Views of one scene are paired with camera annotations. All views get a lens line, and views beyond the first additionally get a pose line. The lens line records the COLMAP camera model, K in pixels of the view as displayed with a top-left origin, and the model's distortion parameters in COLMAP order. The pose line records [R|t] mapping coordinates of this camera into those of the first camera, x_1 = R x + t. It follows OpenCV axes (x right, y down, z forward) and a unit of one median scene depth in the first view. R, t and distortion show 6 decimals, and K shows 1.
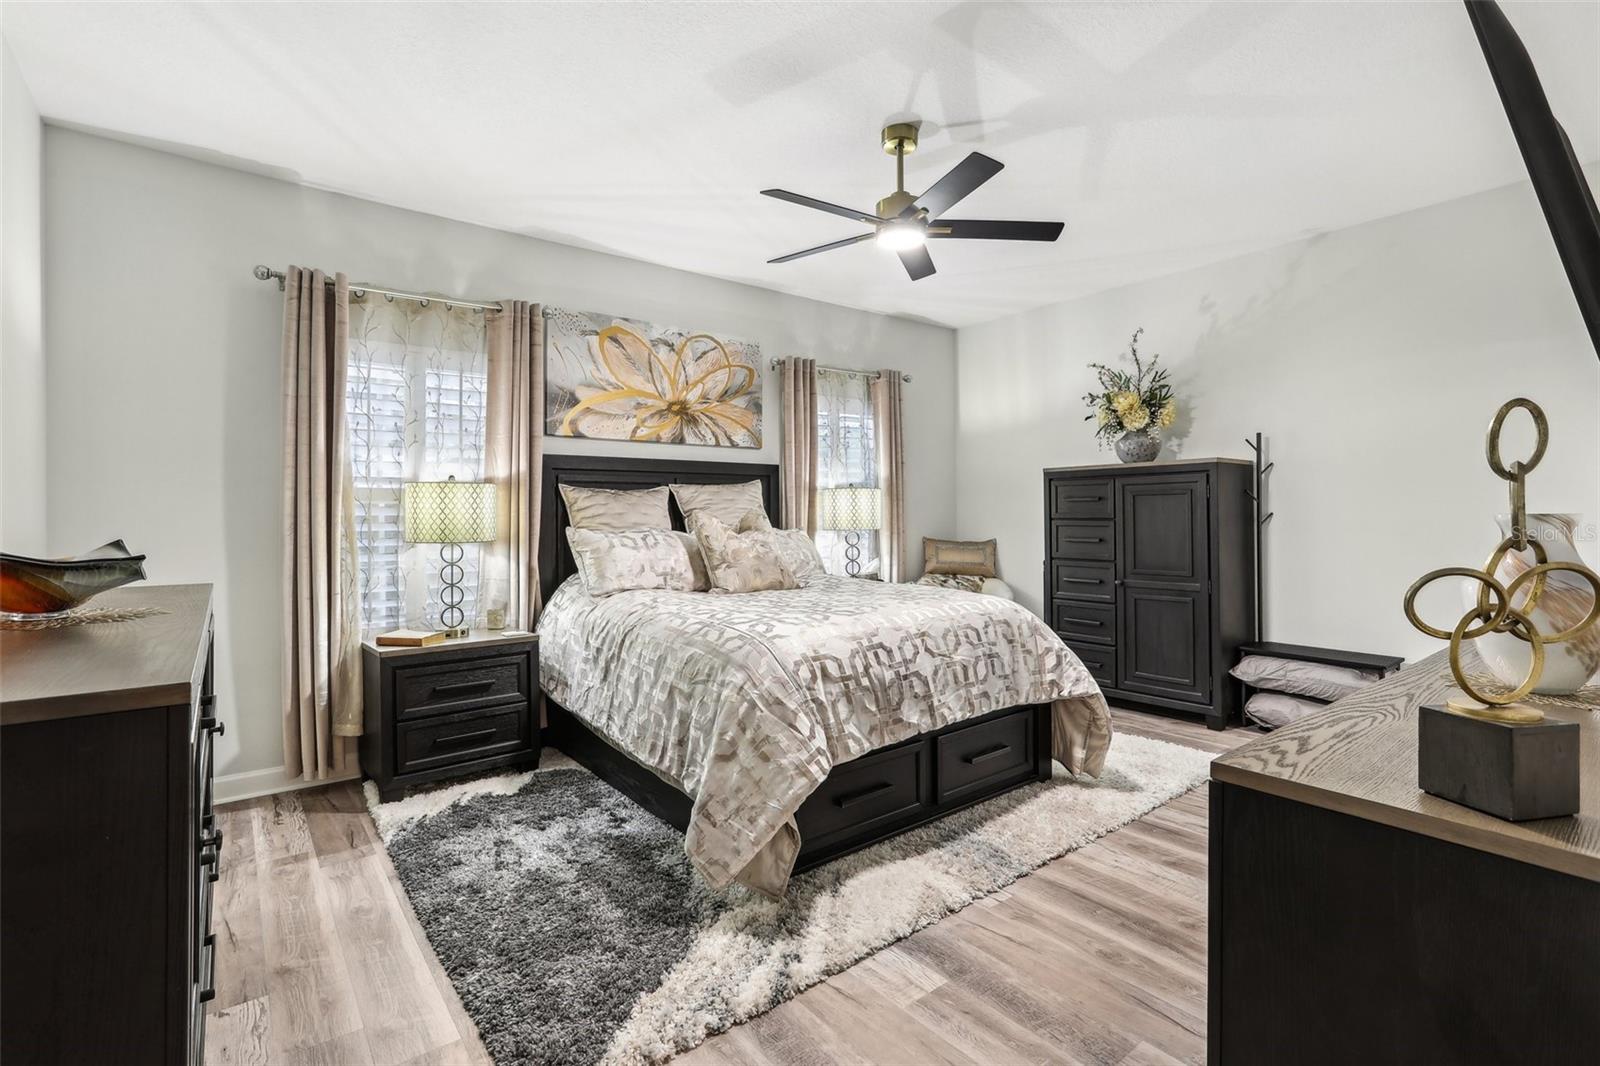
lens RADIAL K [[743.3, 0, 794.3], [0, 743.3, 523.7], [0, 0, 1]] dist [-0.029342, 0.000715]
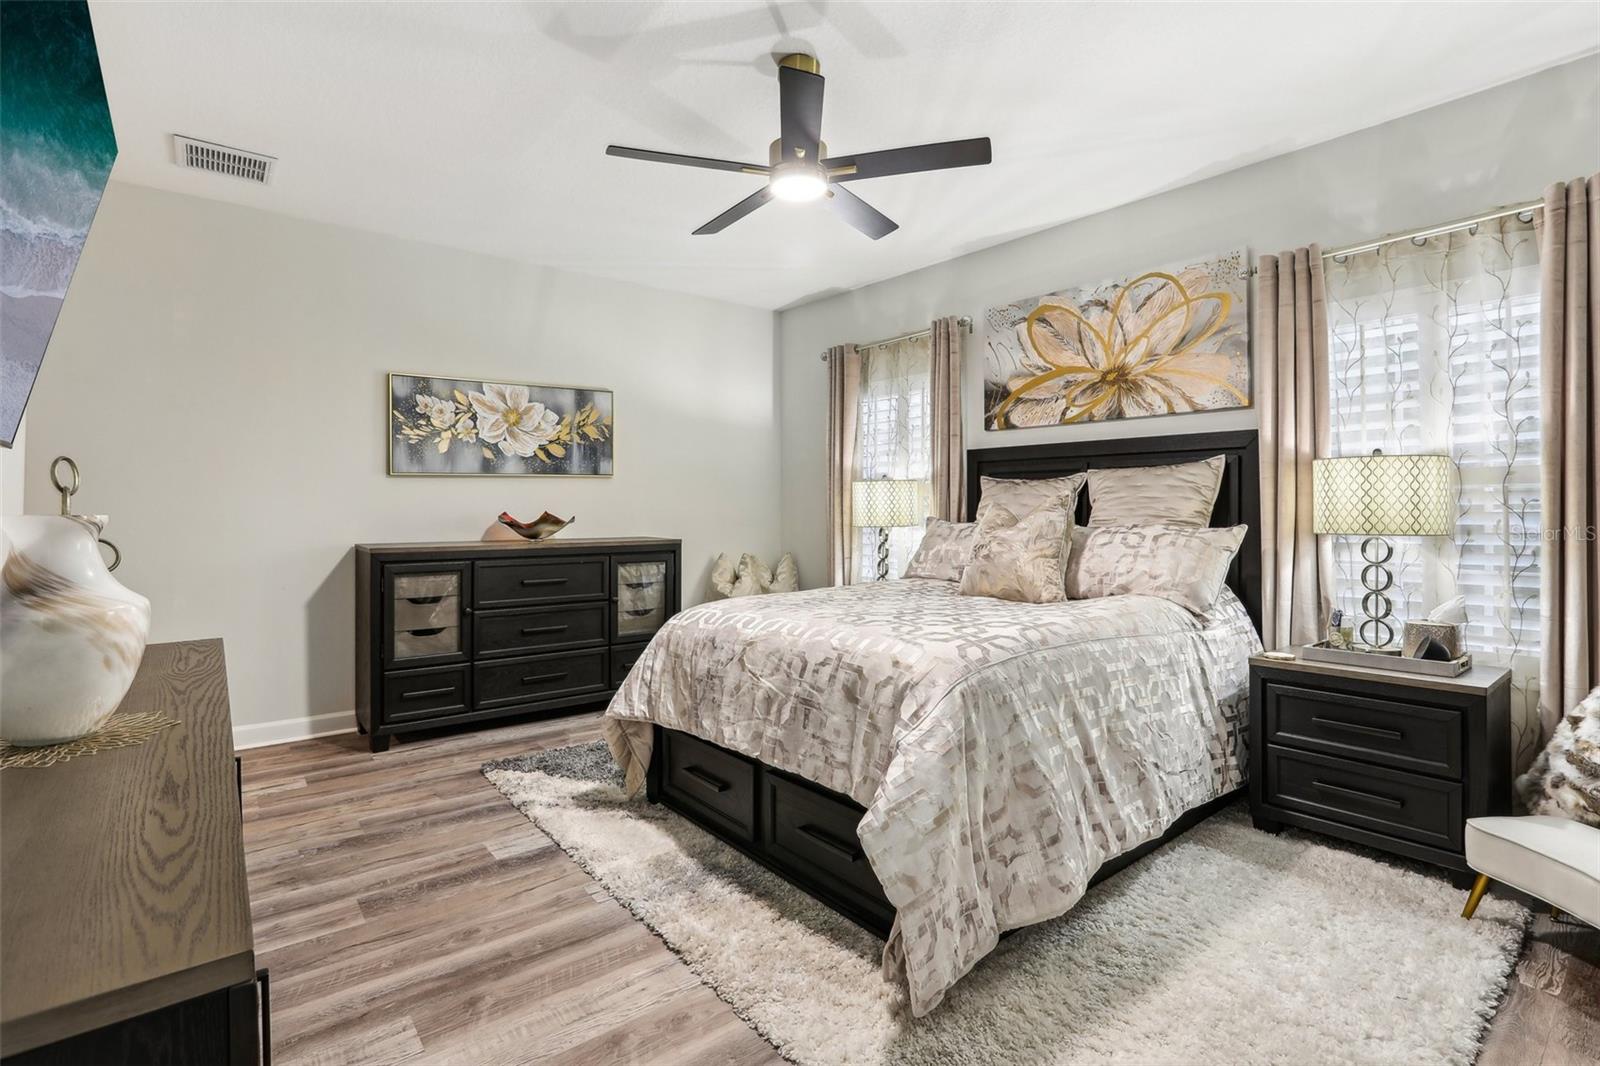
lens RADIAL K [[727.6, 0, 798.3], [0, 727.6, 511.5], [0, 0, 1]] dist [-0.038373, 0.009465]
pose [[0.039273, 0.014258, -0.999127, 0.655372], [-0.009266, 0.999860, 0.013904, -0.013983], [0.999186, 0.008712, 0.039400, 0.641644]]
